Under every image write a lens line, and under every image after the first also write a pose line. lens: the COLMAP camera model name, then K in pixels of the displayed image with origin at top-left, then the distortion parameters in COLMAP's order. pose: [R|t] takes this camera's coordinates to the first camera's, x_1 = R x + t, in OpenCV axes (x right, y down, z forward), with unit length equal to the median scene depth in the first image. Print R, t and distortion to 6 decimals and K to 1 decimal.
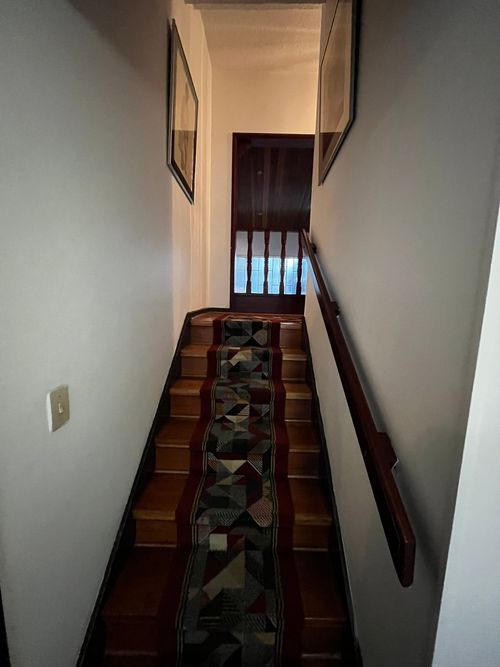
lens RADIAL K [[271.1, 0, 250.0], [0, 271.1, 333.5], [0, 0, 1]] dist [-0.001095, 0.000076]
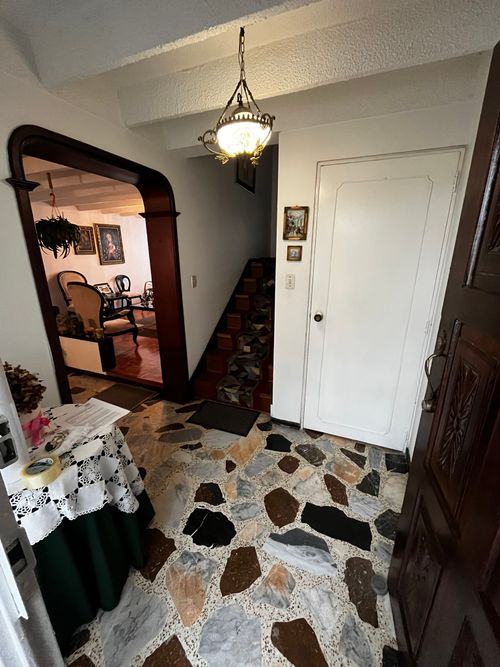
lens RADIAL K [[271.1, 0, 250.0], [0, 271.1, 333.5], [0, 0, 1]] dist [-0.001095, 0.000076]
pose [[0.930960, 0.078330, -0.356619, 0.812283], [-0.020574, 0.986419, 0.162955, 0.217140], [0.364540, -0.144368, 0.919929, -1.315938]]
